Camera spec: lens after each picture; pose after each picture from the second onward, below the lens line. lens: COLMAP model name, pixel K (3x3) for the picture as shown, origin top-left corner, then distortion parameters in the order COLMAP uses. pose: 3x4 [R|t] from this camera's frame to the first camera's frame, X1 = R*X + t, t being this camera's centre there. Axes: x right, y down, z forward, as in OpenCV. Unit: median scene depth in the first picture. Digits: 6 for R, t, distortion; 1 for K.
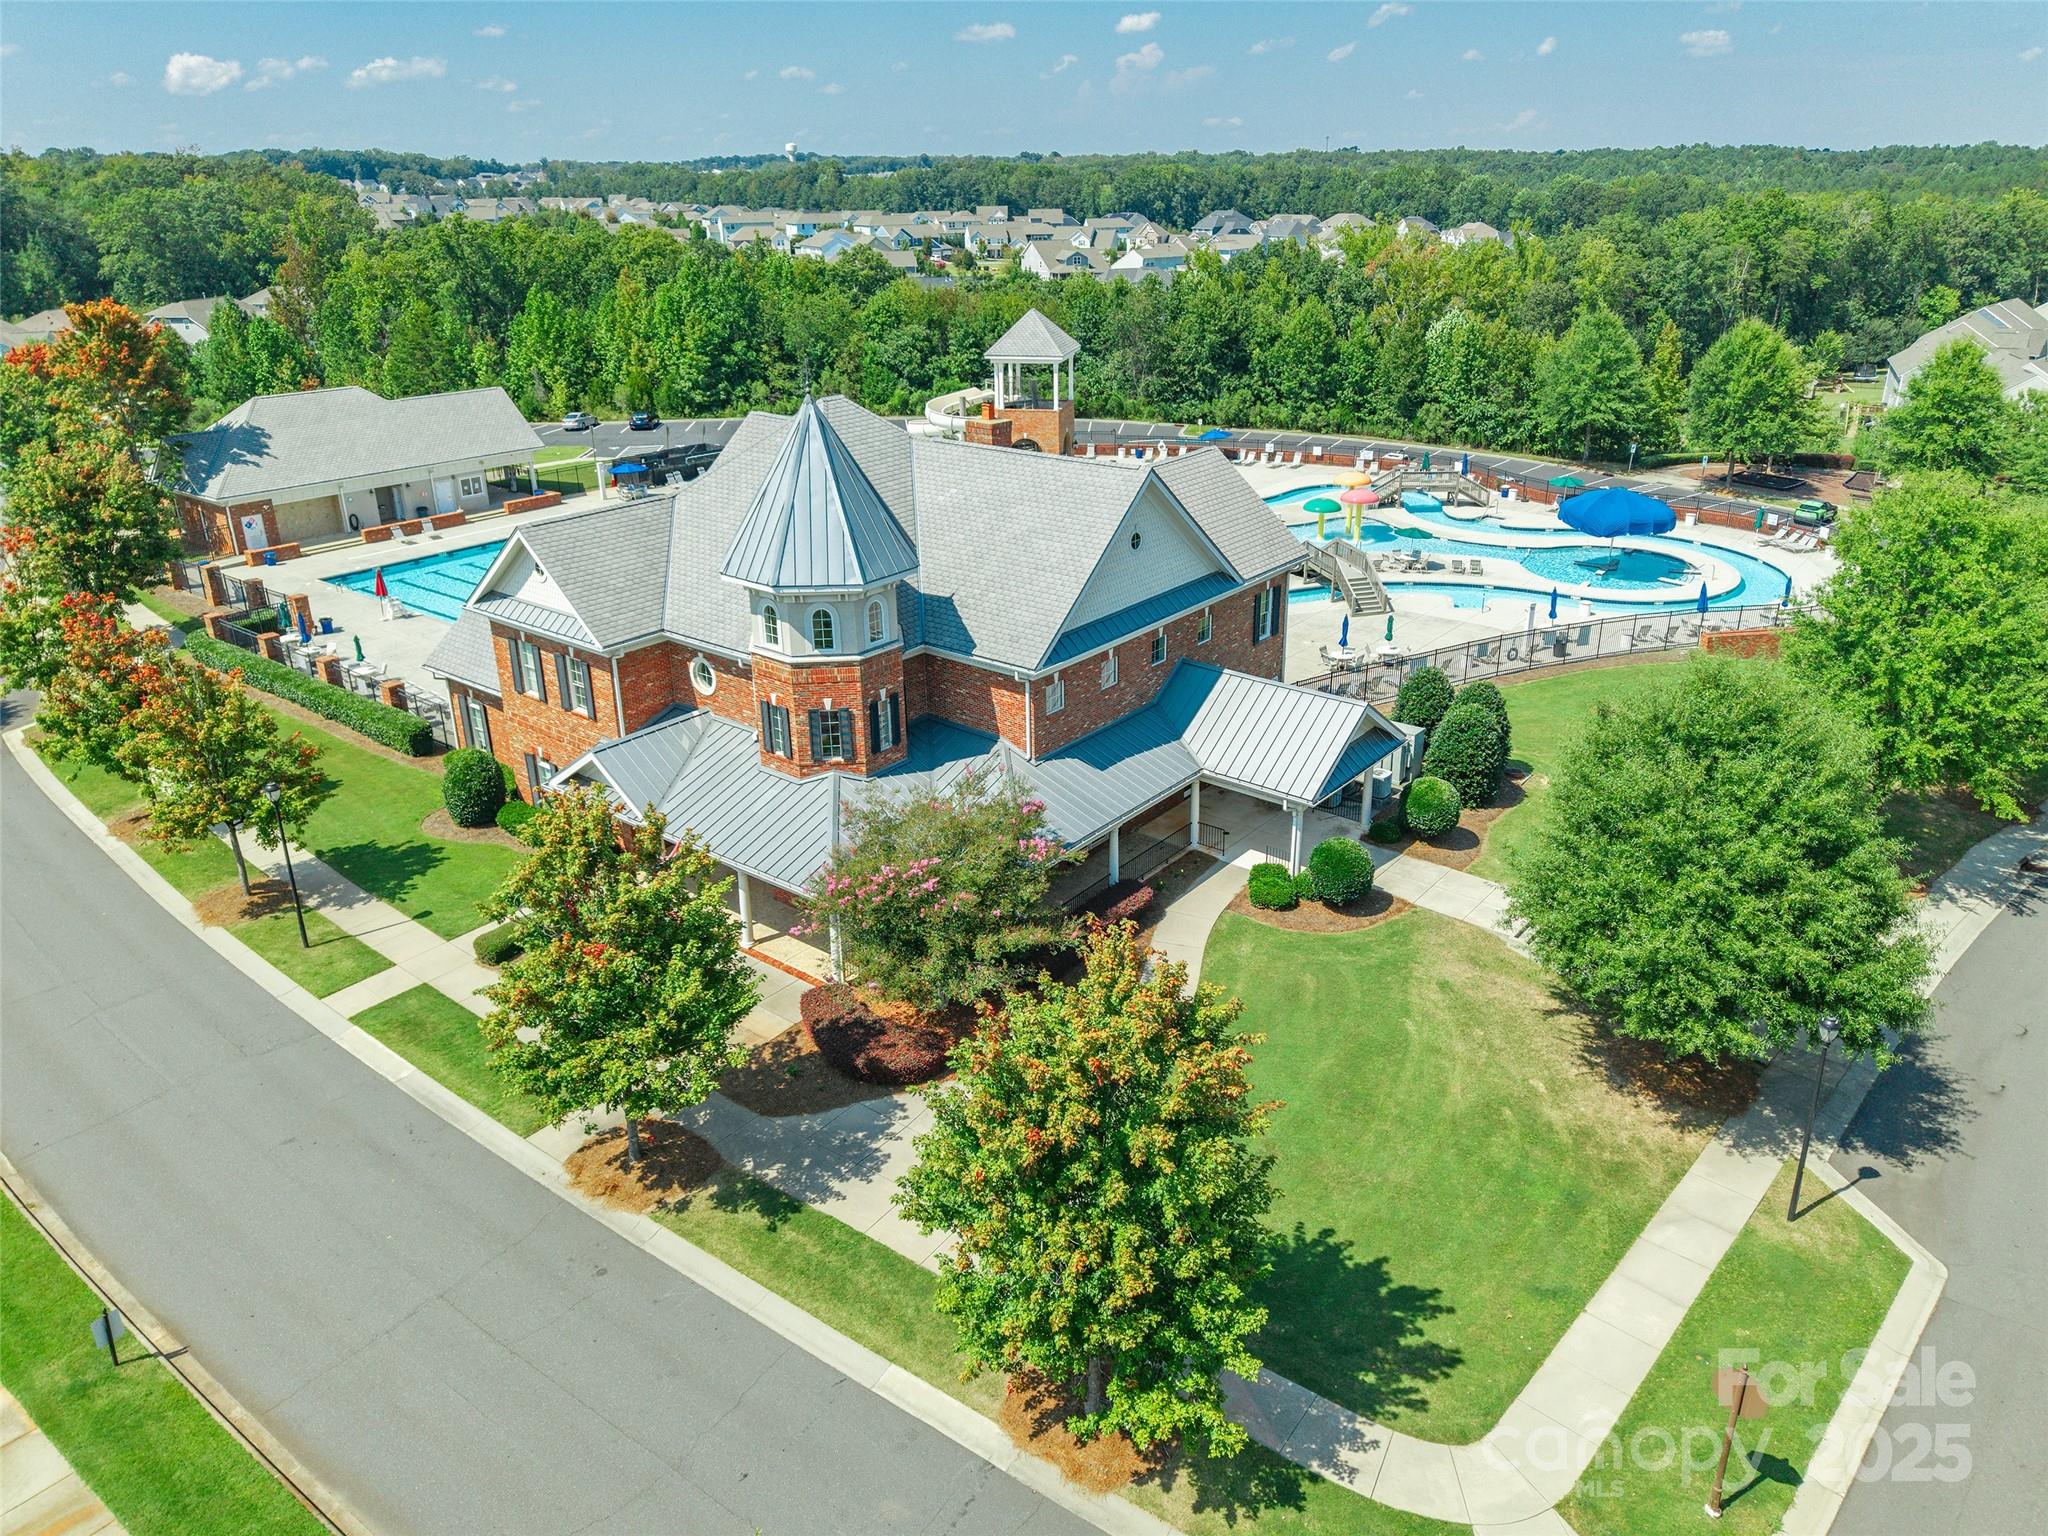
lens RADIAL K [[1436.6, 0, 1032.2], [0, 1436.6, 673.3], [0, 0, 1]] dist [0.002438, -0.002913]
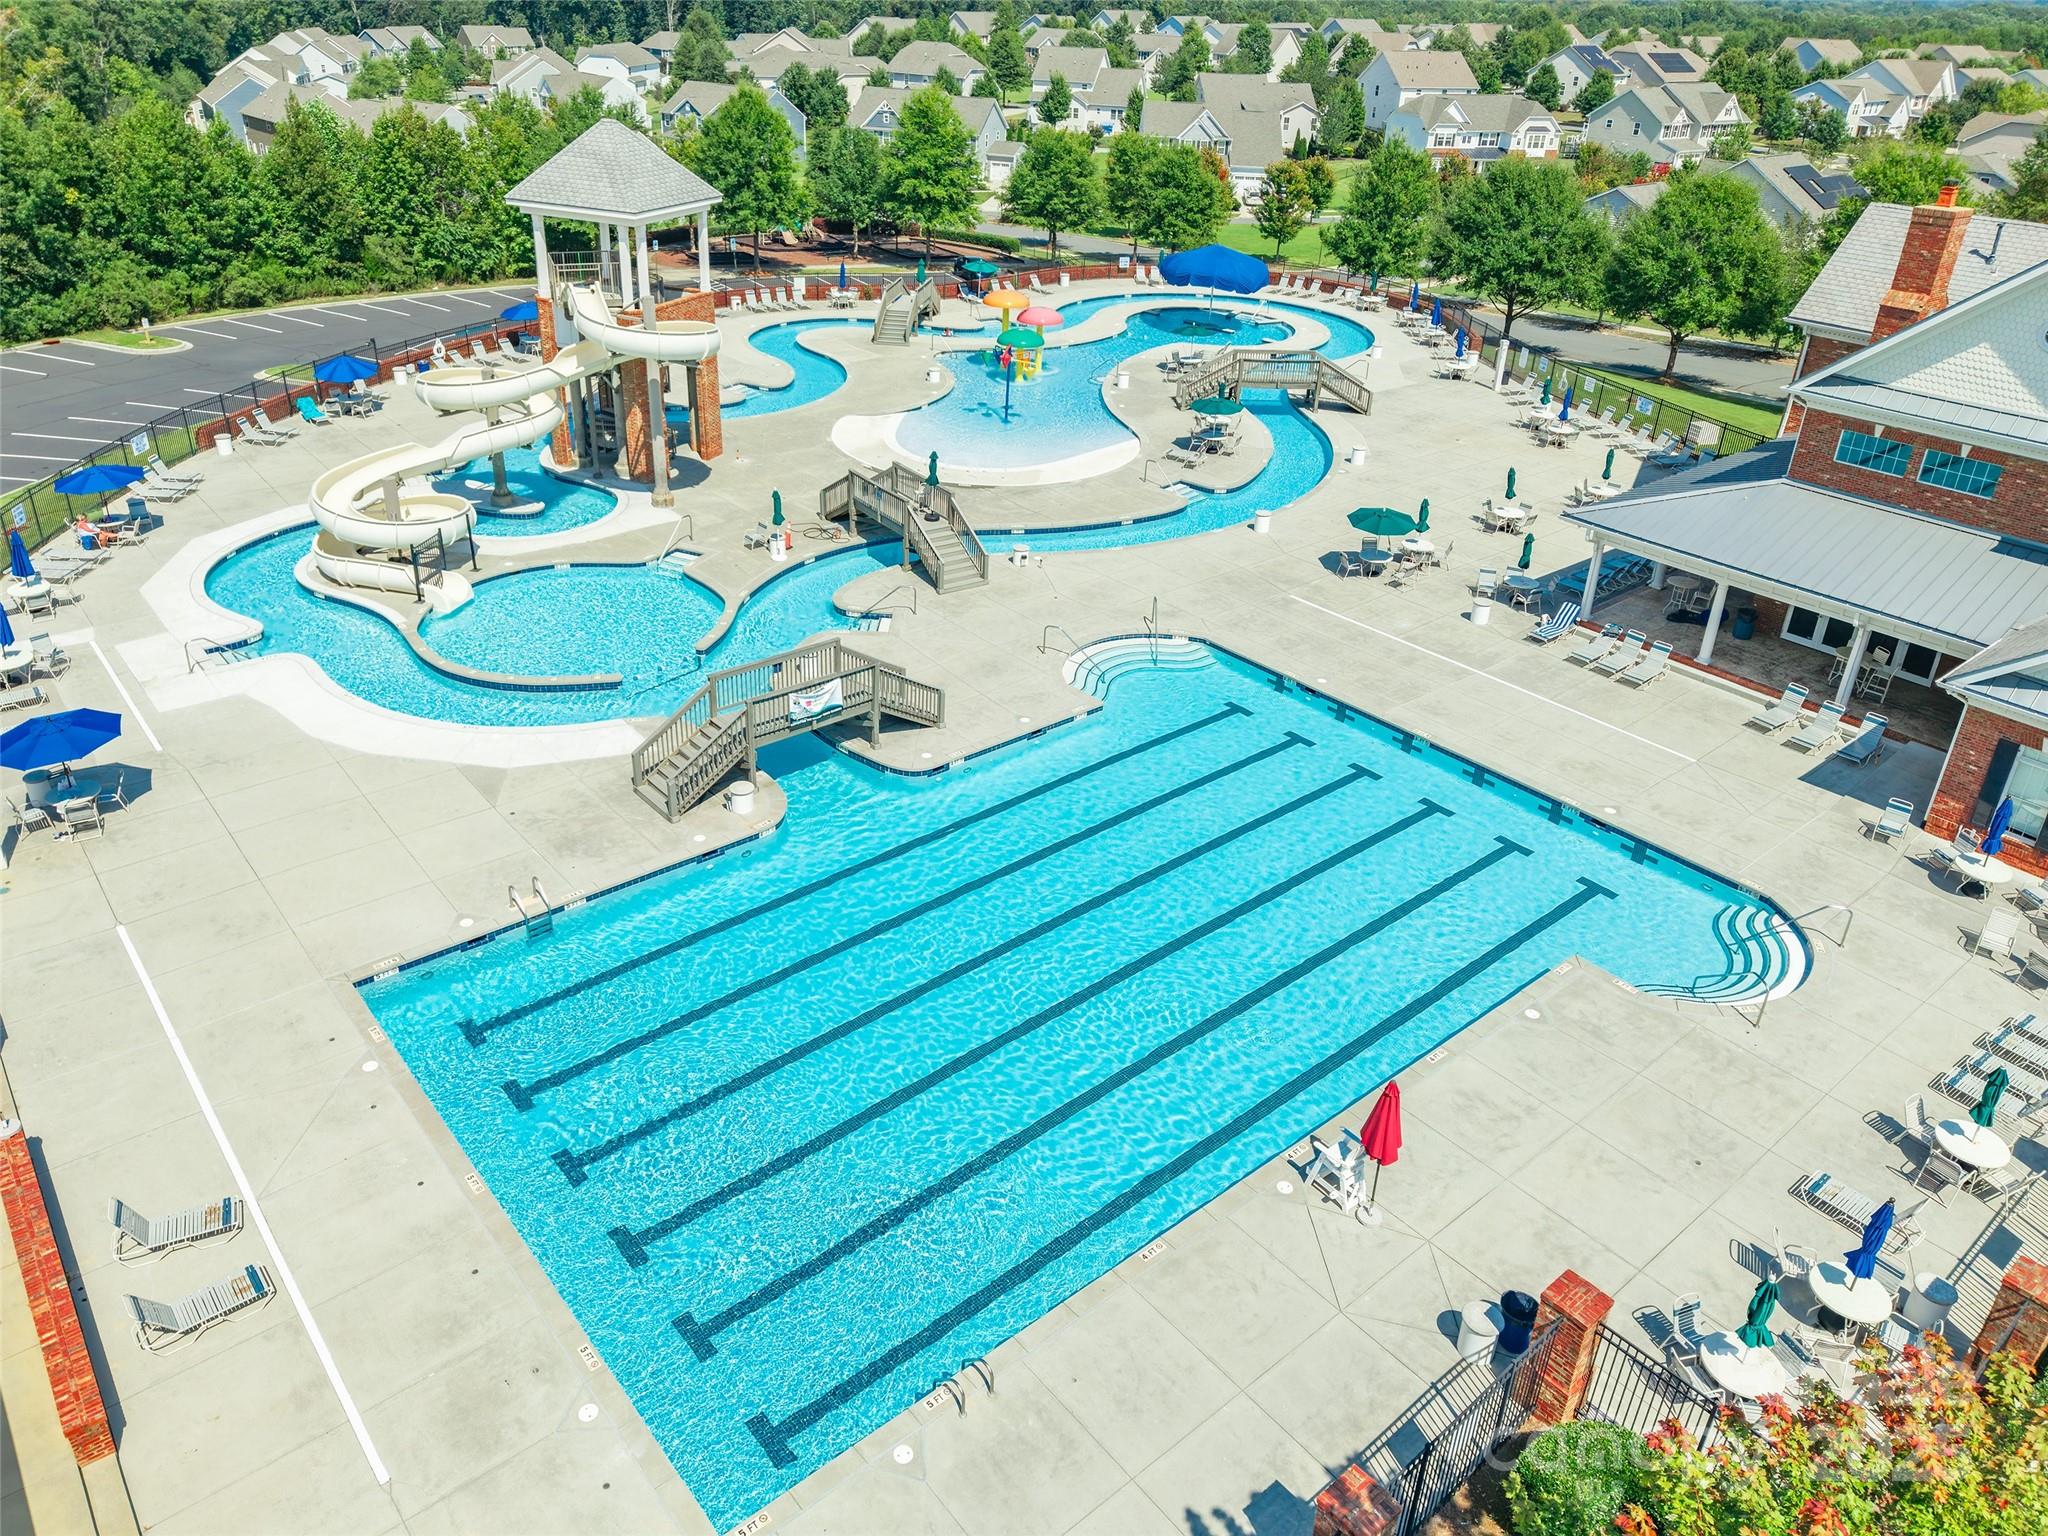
lens RADIAL K [[1436.6, 0, 1032.2], [0, 1436.6, 673.3], [0, 0, 1]] dist [0.002438, -0.002913]
pose [[0.197202, -0.418660, 0.886473, -0.400762], [0.285715, 0.889520, 0.356540, -0.159245], [-0.937805, 0.182968, 0.295032, 0.529403]]
